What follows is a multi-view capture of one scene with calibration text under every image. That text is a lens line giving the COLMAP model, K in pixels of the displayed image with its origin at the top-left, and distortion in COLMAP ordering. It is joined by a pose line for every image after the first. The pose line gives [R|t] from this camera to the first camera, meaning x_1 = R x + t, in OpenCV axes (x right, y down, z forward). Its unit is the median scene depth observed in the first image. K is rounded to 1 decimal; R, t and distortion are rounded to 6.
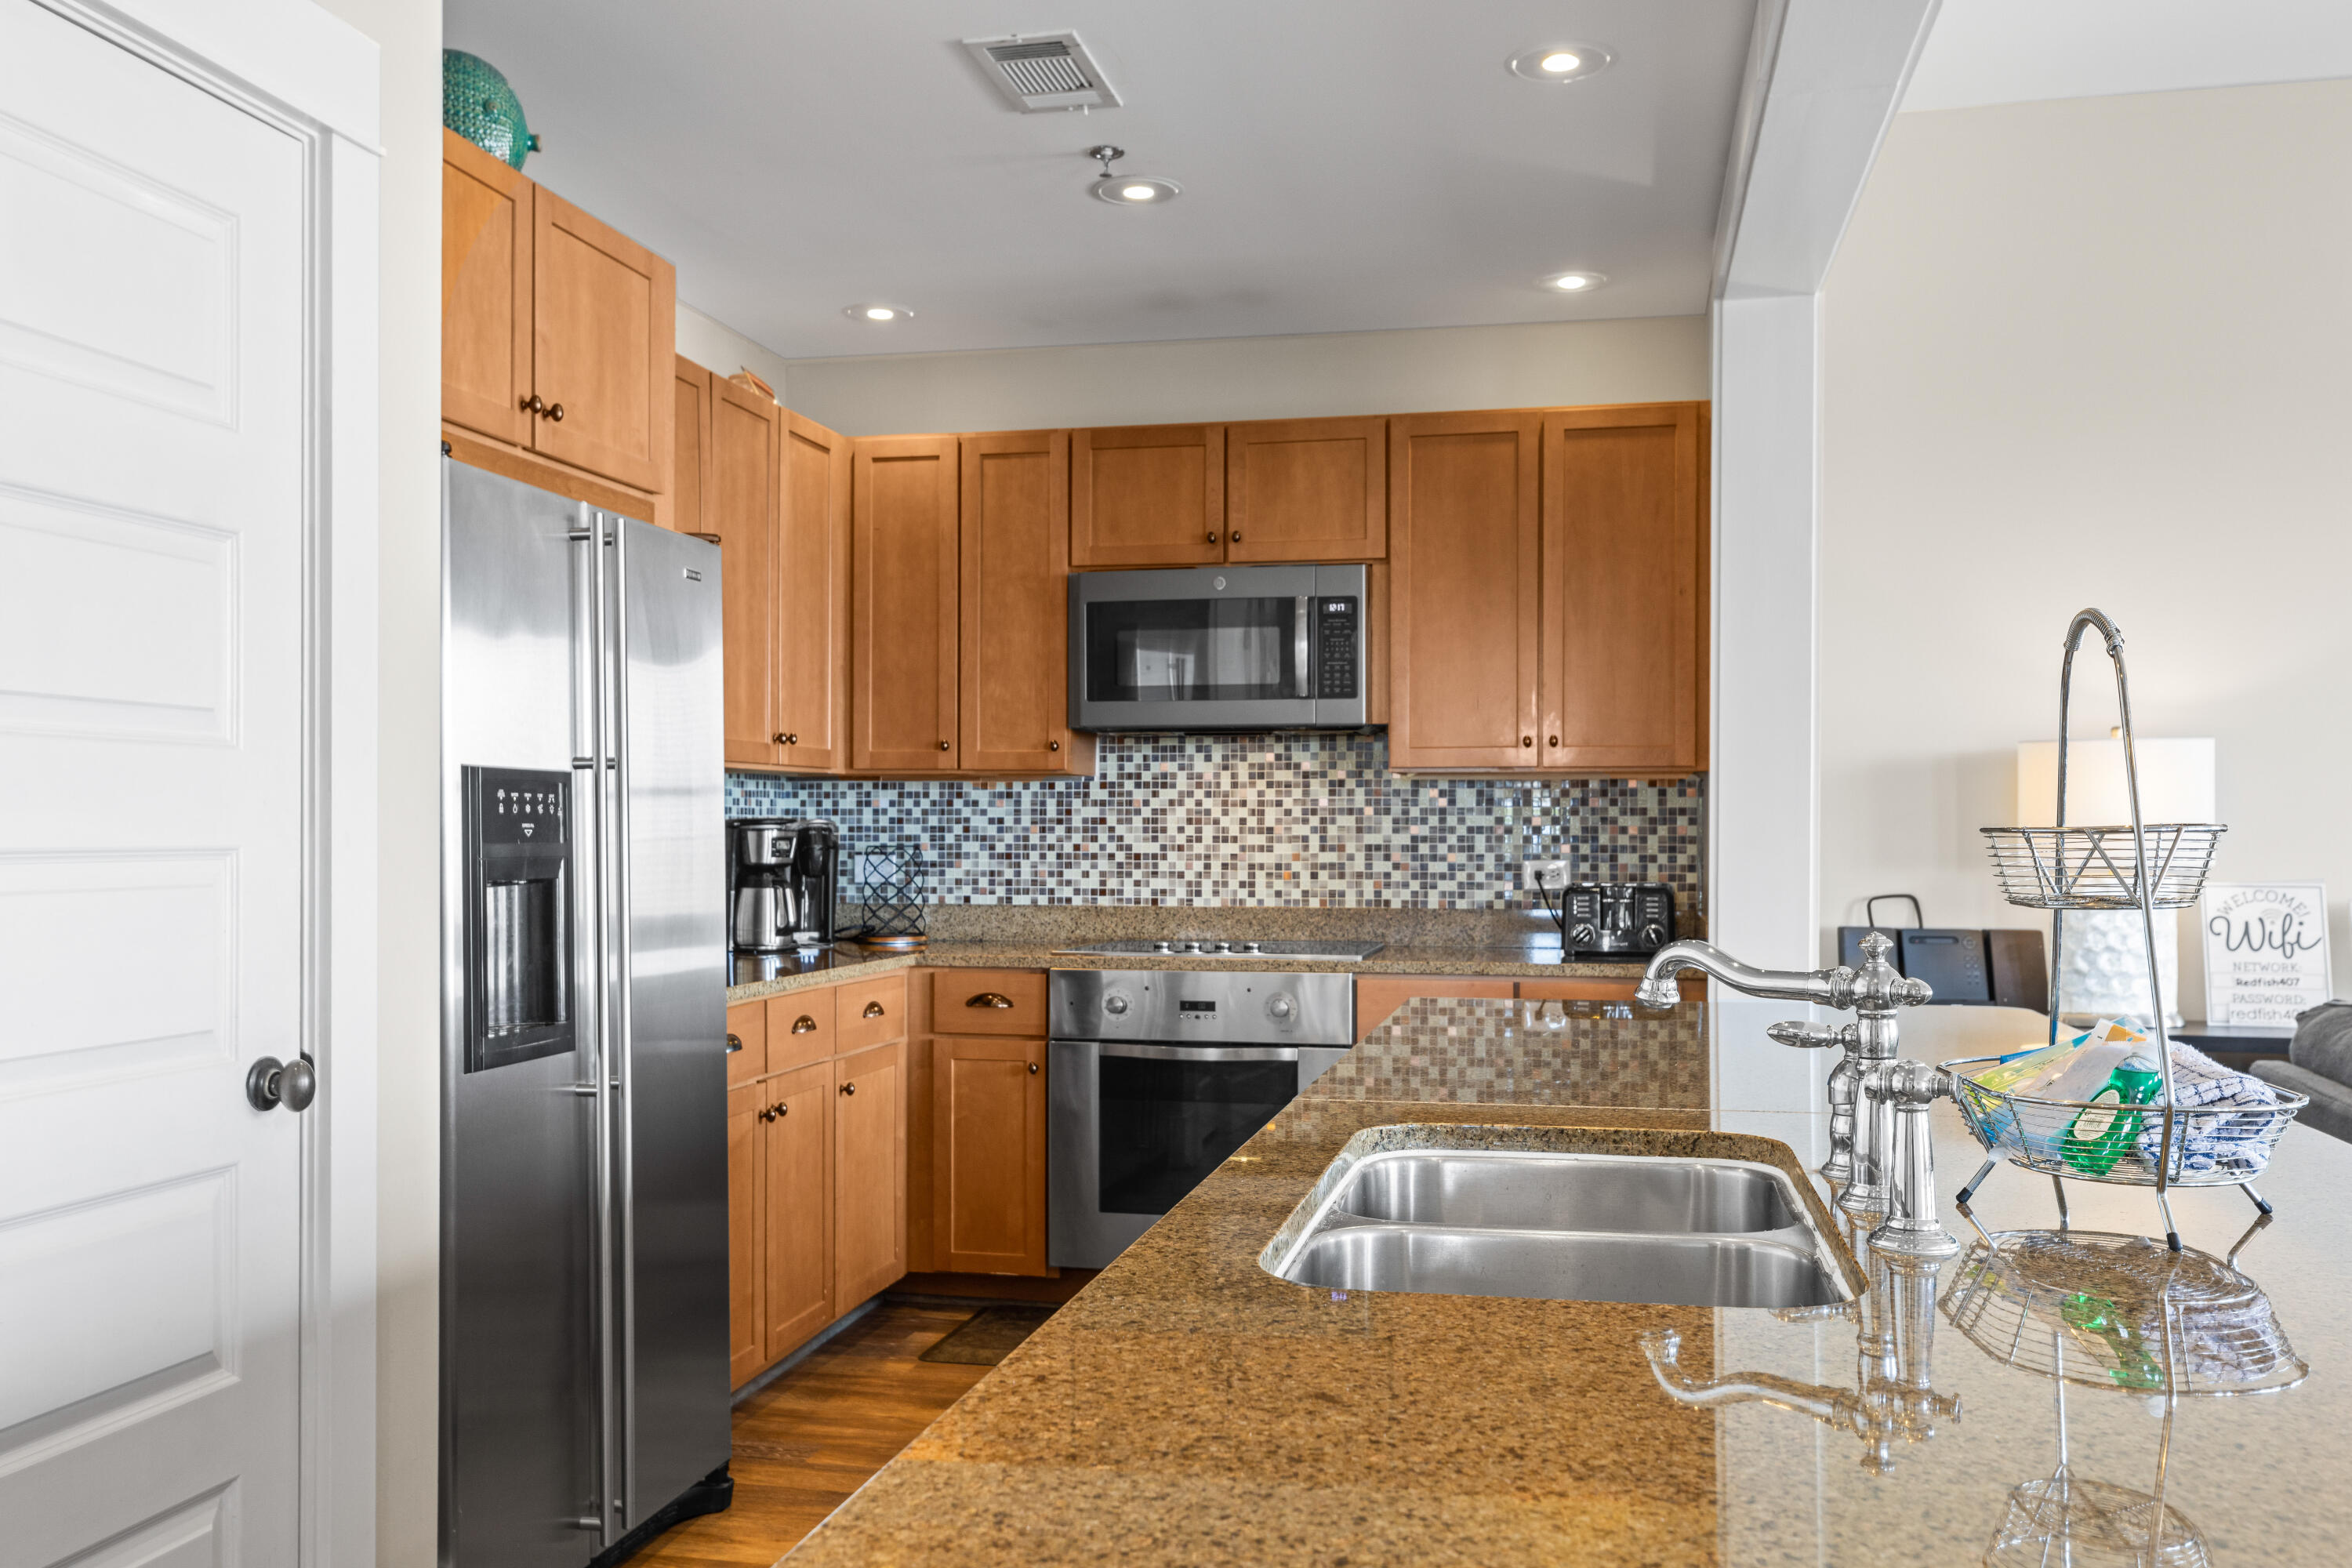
lens RADIAL K [[1969.6, 0, 1168.4], [0, 1969.6, 793.3], [0, 0, 1]] dist [0.006902, 0.002054]
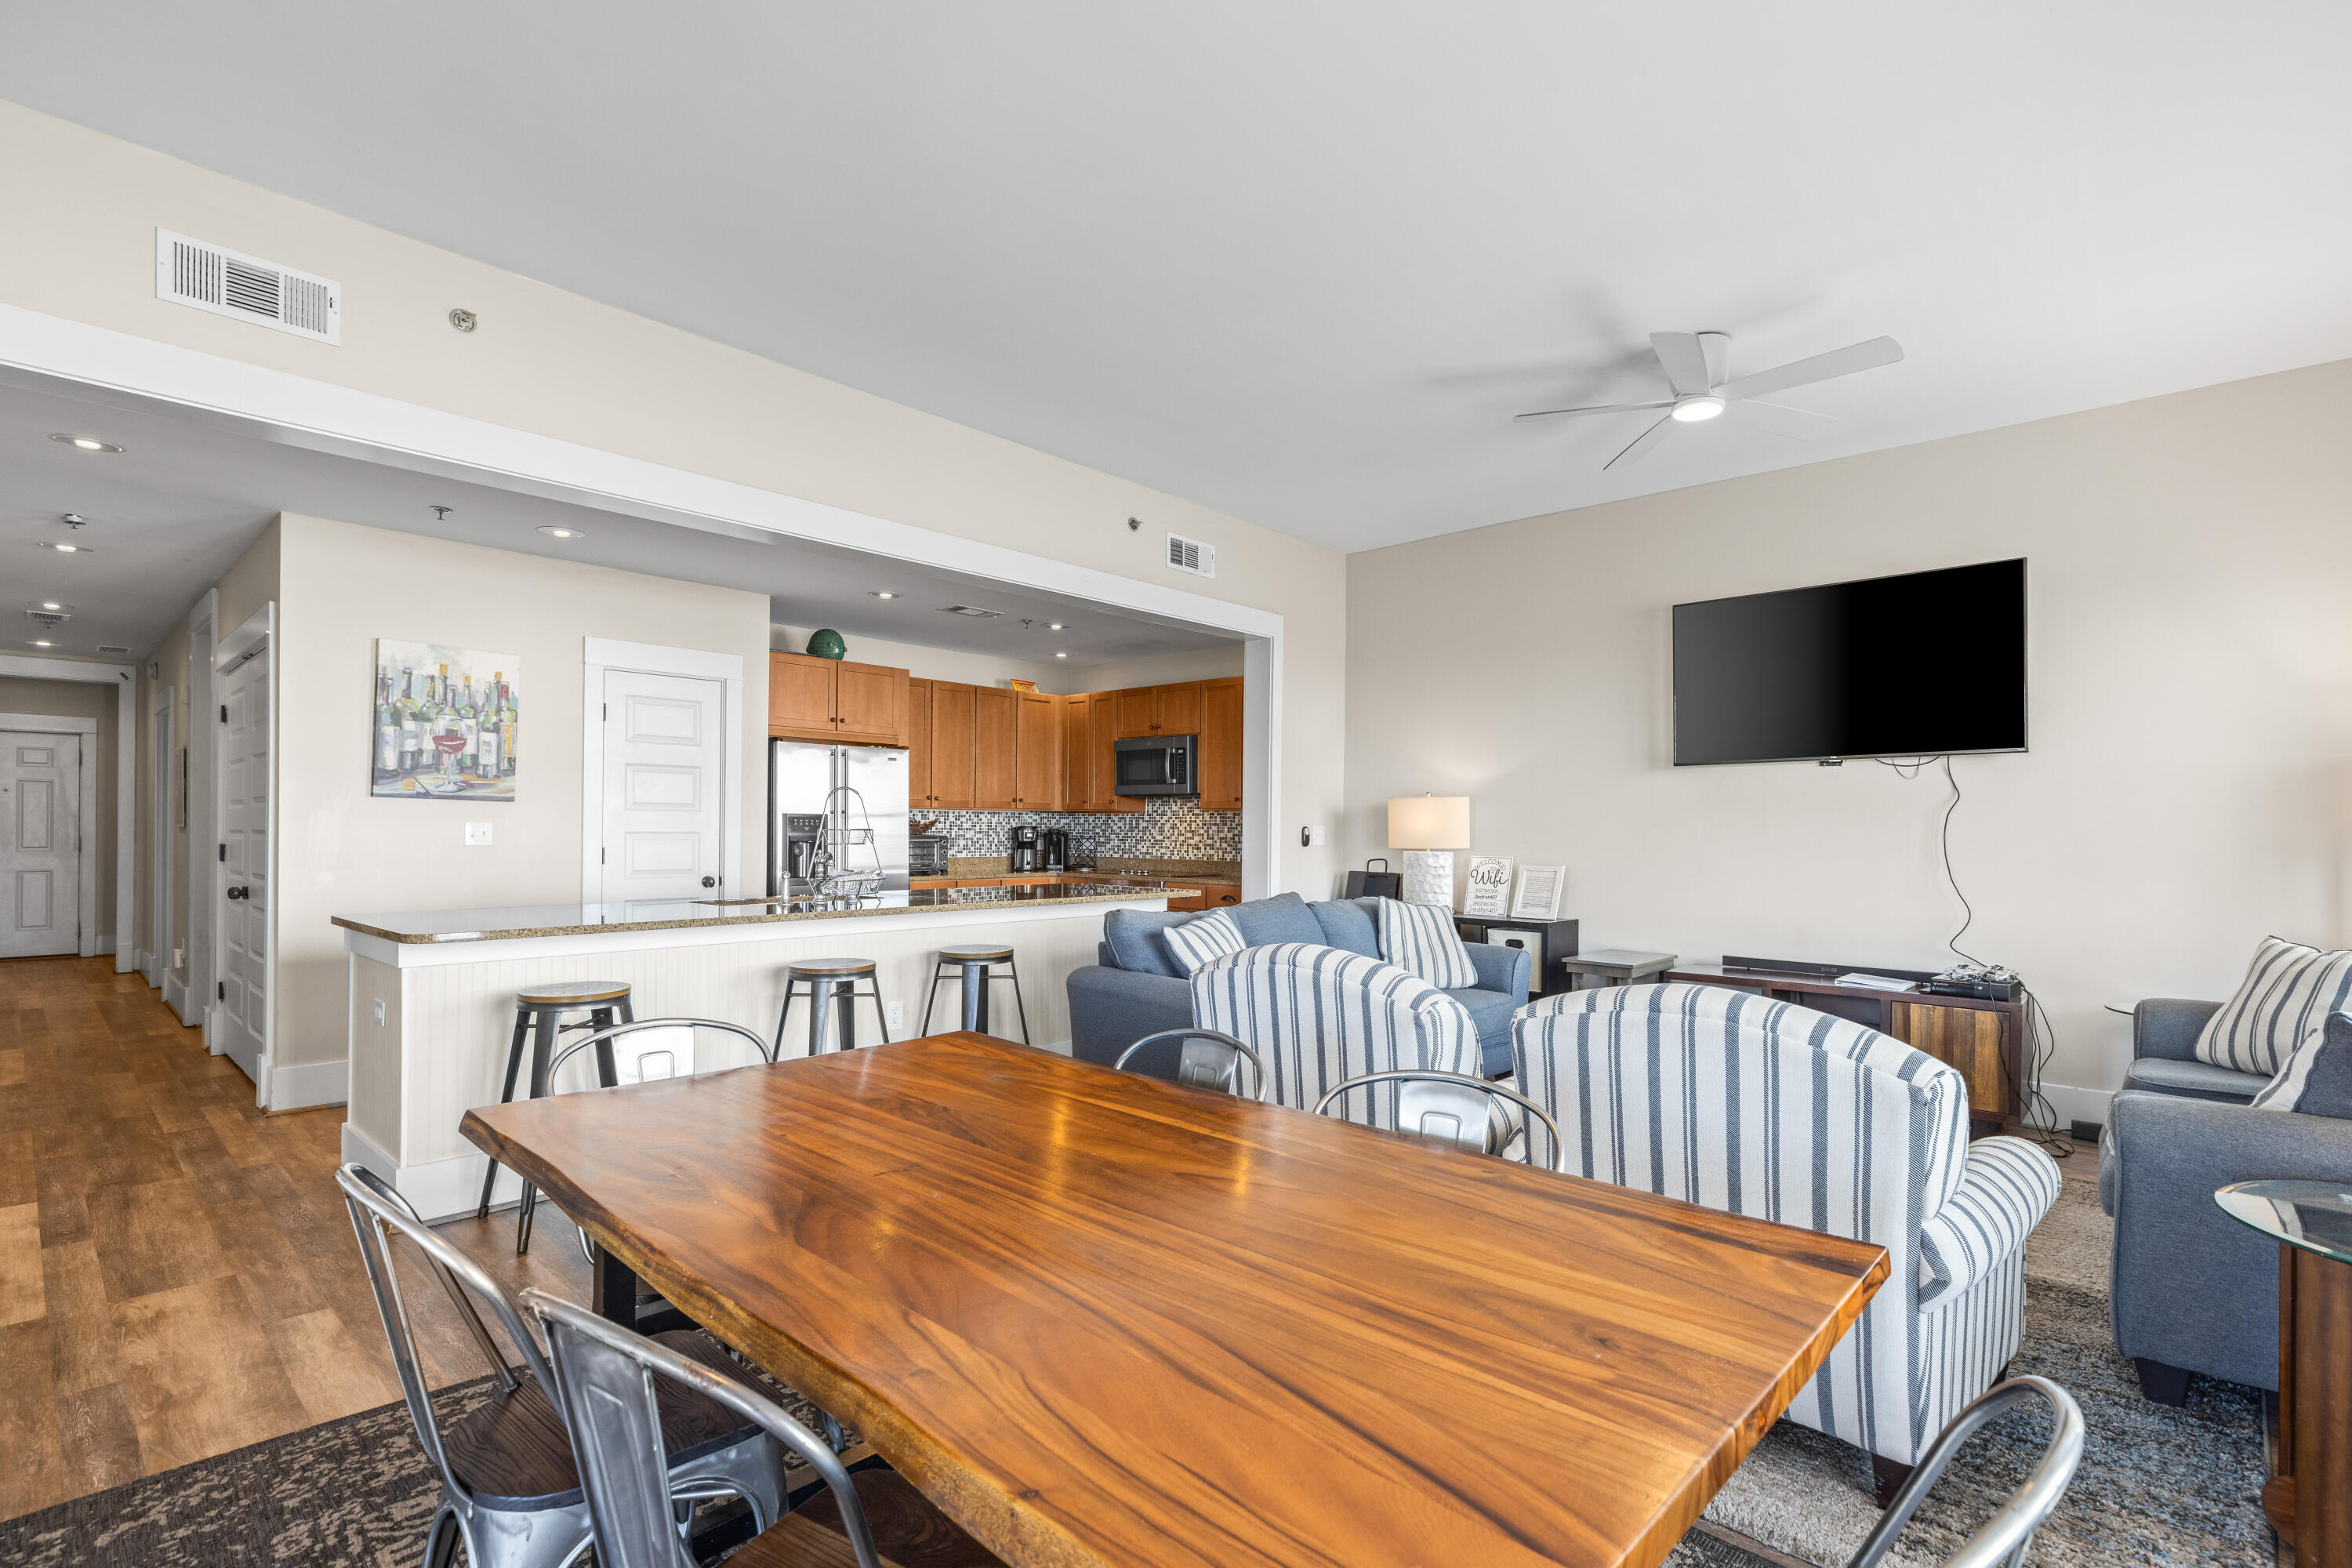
lens RADIAL K [[1086.2, 0, 1179.2], [0, 1086.2, 804.5], [0, 0, 1]] dist [0.000674, 0.000054]
pose [[0.839234, -0.007763, -0.543714, 0.881840], [0.003134, 0.999951, -0.009440, -0.004396], [0.543761, 0.006219, 0.839217, -0.272262]]
